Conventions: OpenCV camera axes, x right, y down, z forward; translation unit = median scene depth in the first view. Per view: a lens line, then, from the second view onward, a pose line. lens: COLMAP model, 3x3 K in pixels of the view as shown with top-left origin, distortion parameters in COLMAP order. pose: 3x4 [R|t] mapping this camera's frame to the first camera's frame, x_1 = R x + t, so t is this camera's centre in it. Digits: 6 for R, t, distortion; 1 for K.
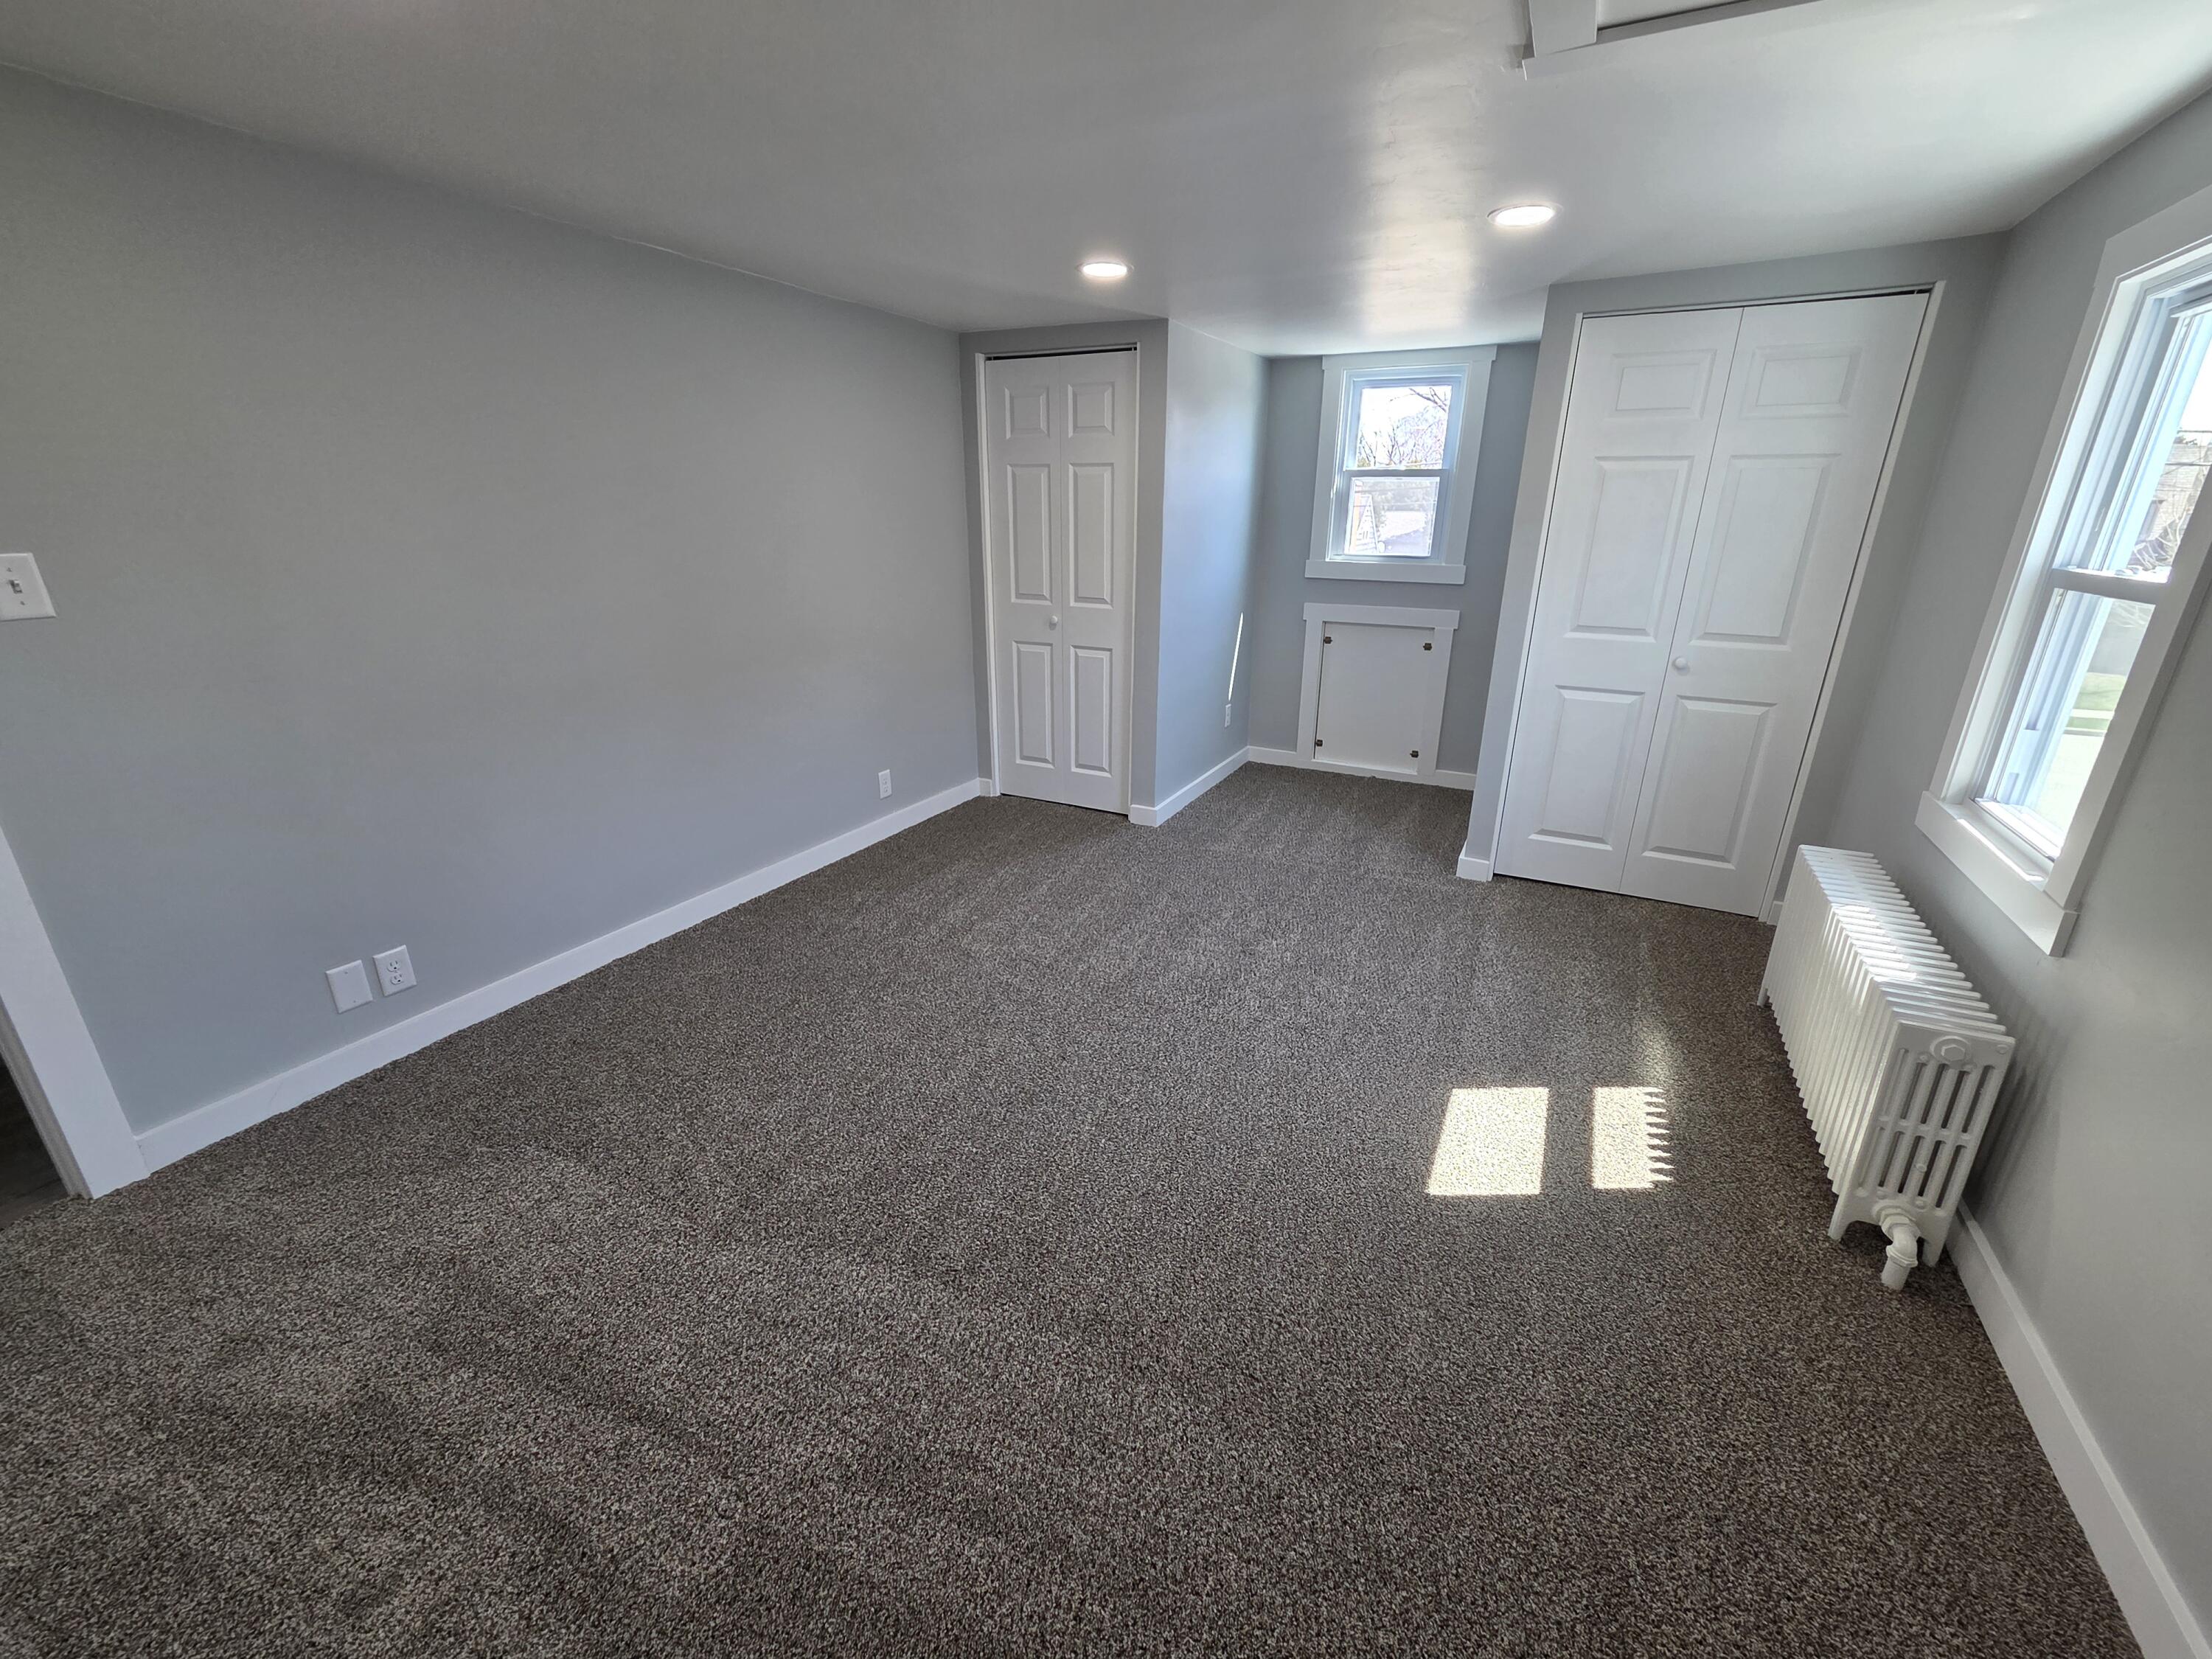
lens RADIAL K [[903.8, 0, 1117.6], [0, 903.8, 824.4], [0, 0, 1]] dist [0.006622, -0.001297]
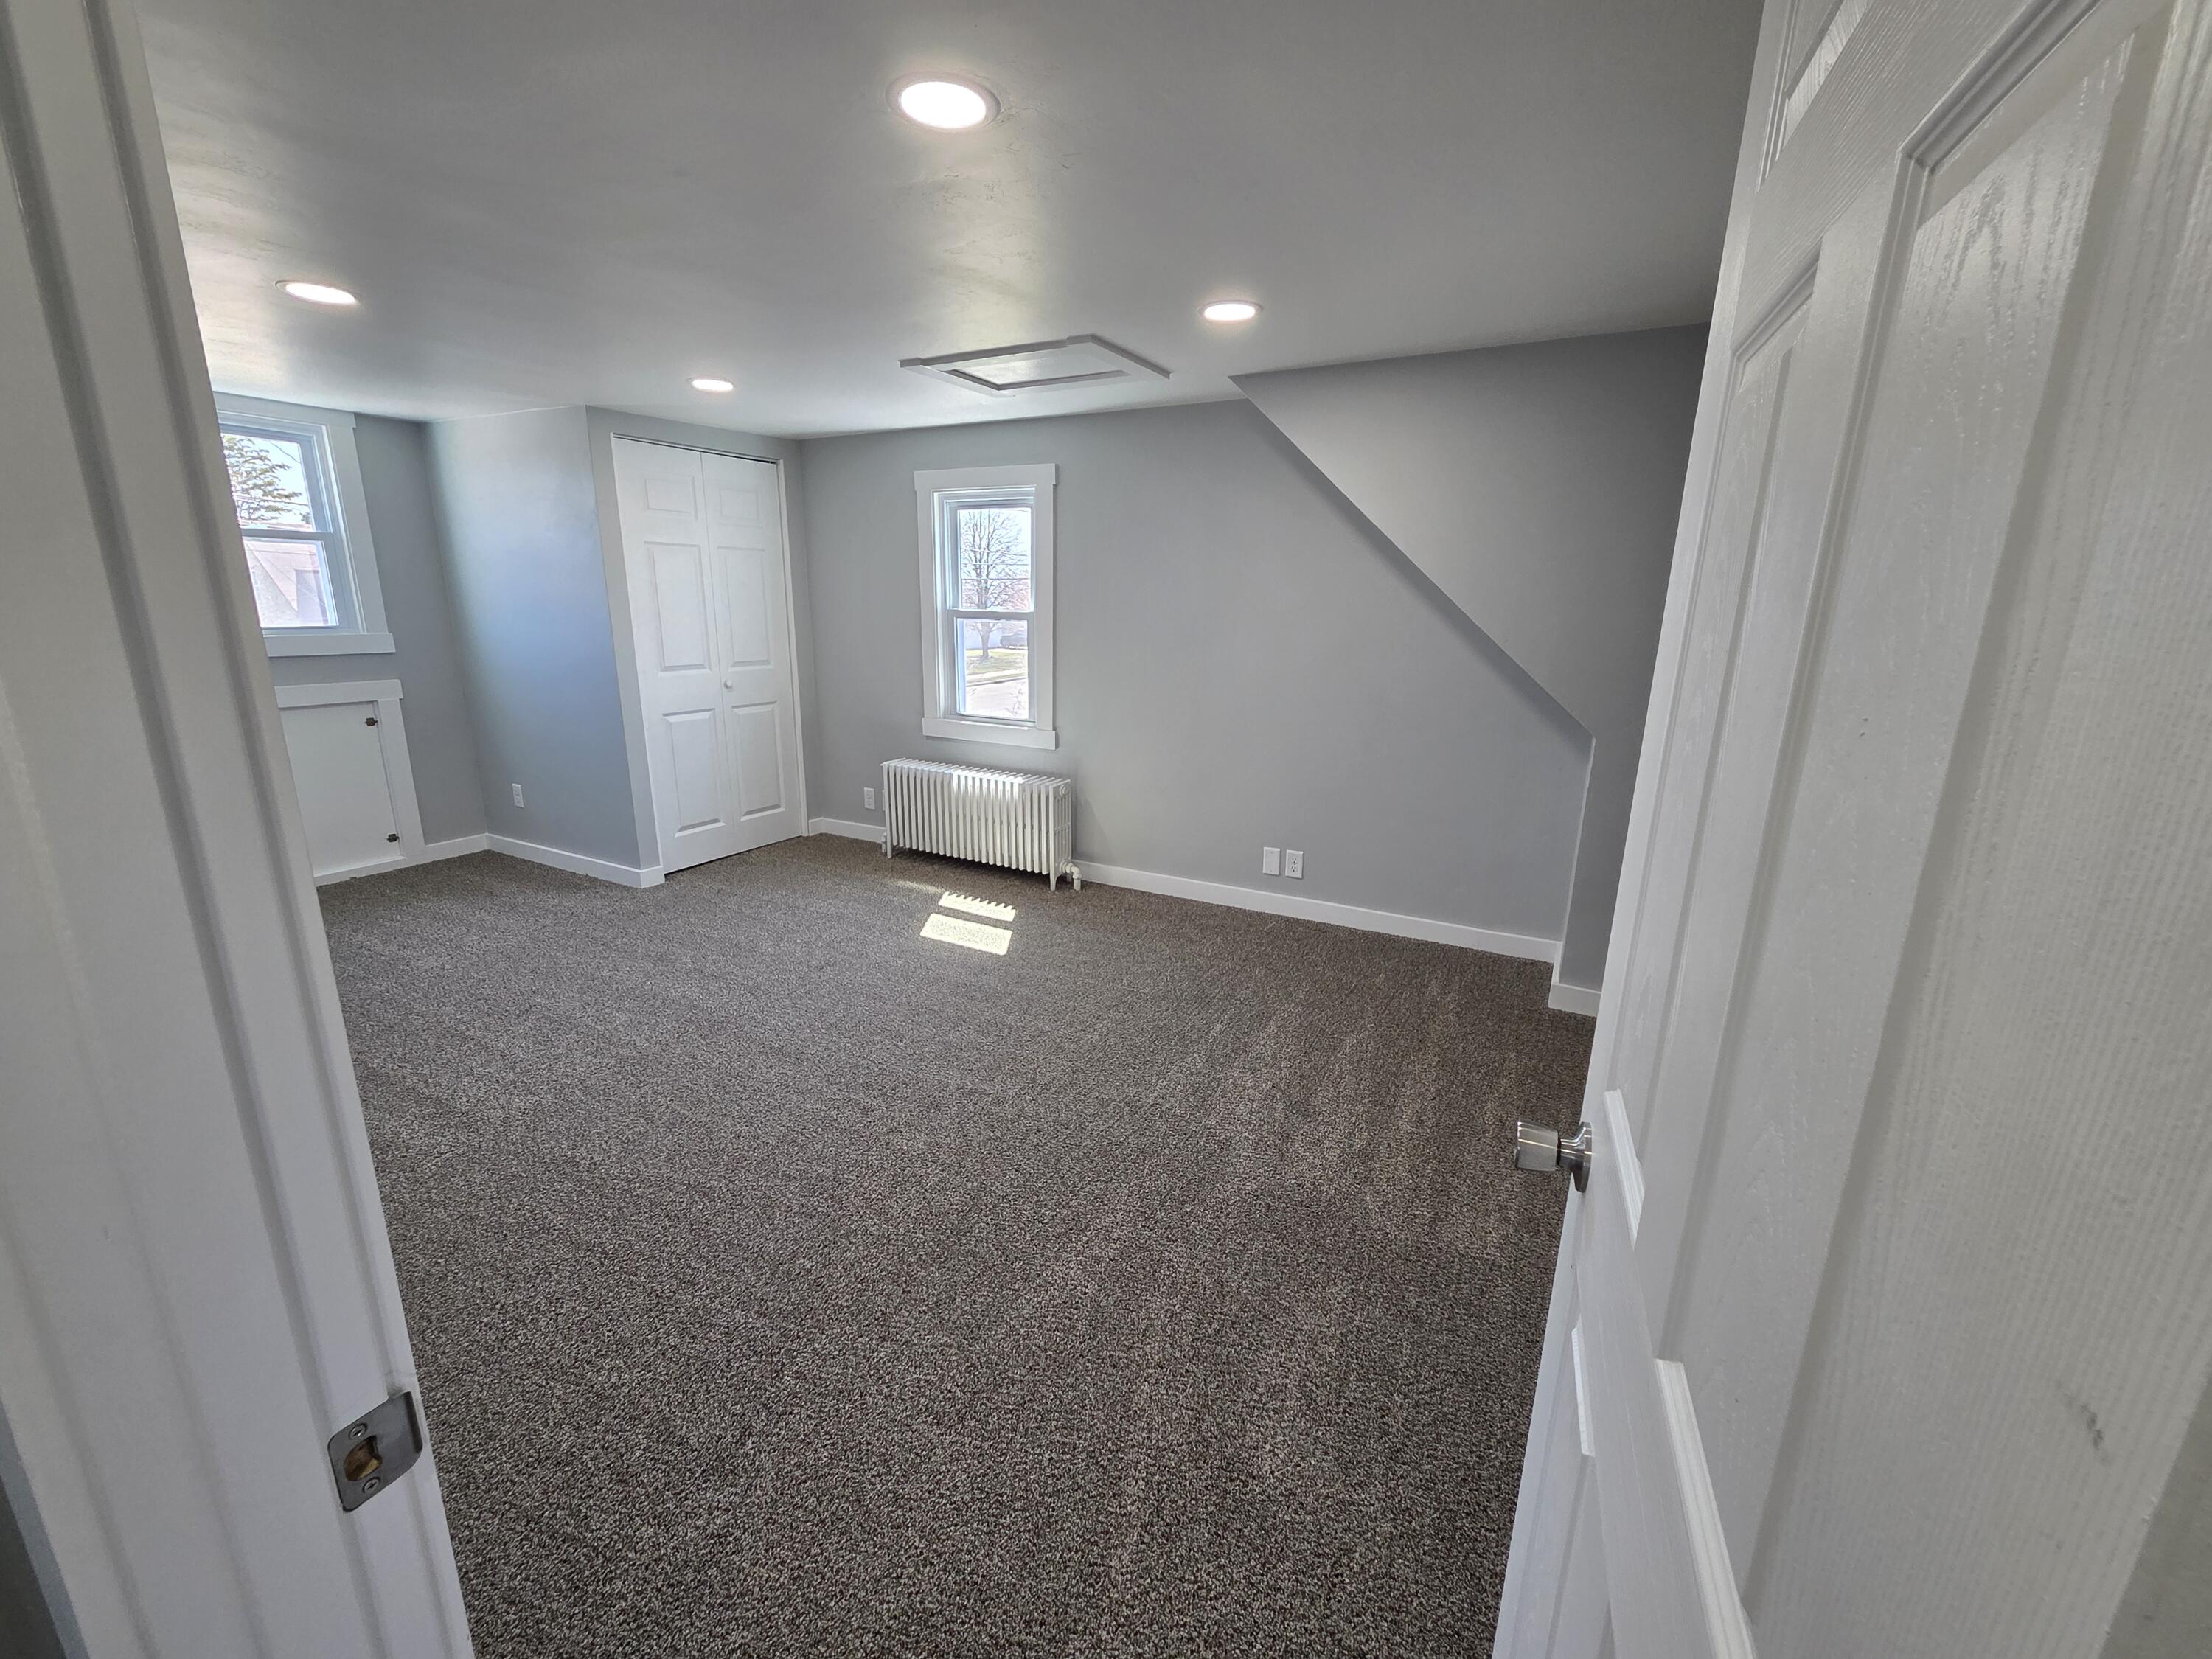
lens RADIAL K [[903.8, 0, 1108.9], [0, 903.8, 820.7], [0, 0, 1]] dist [0.006622, -0.001297]
pose [[0.036442, -0.250515, 0.967427, -0.846027], [0.317994, 0.920658, 0.226425, -0.114168], [-0.947392, 0.299384, 0.113213, 0.330383]]
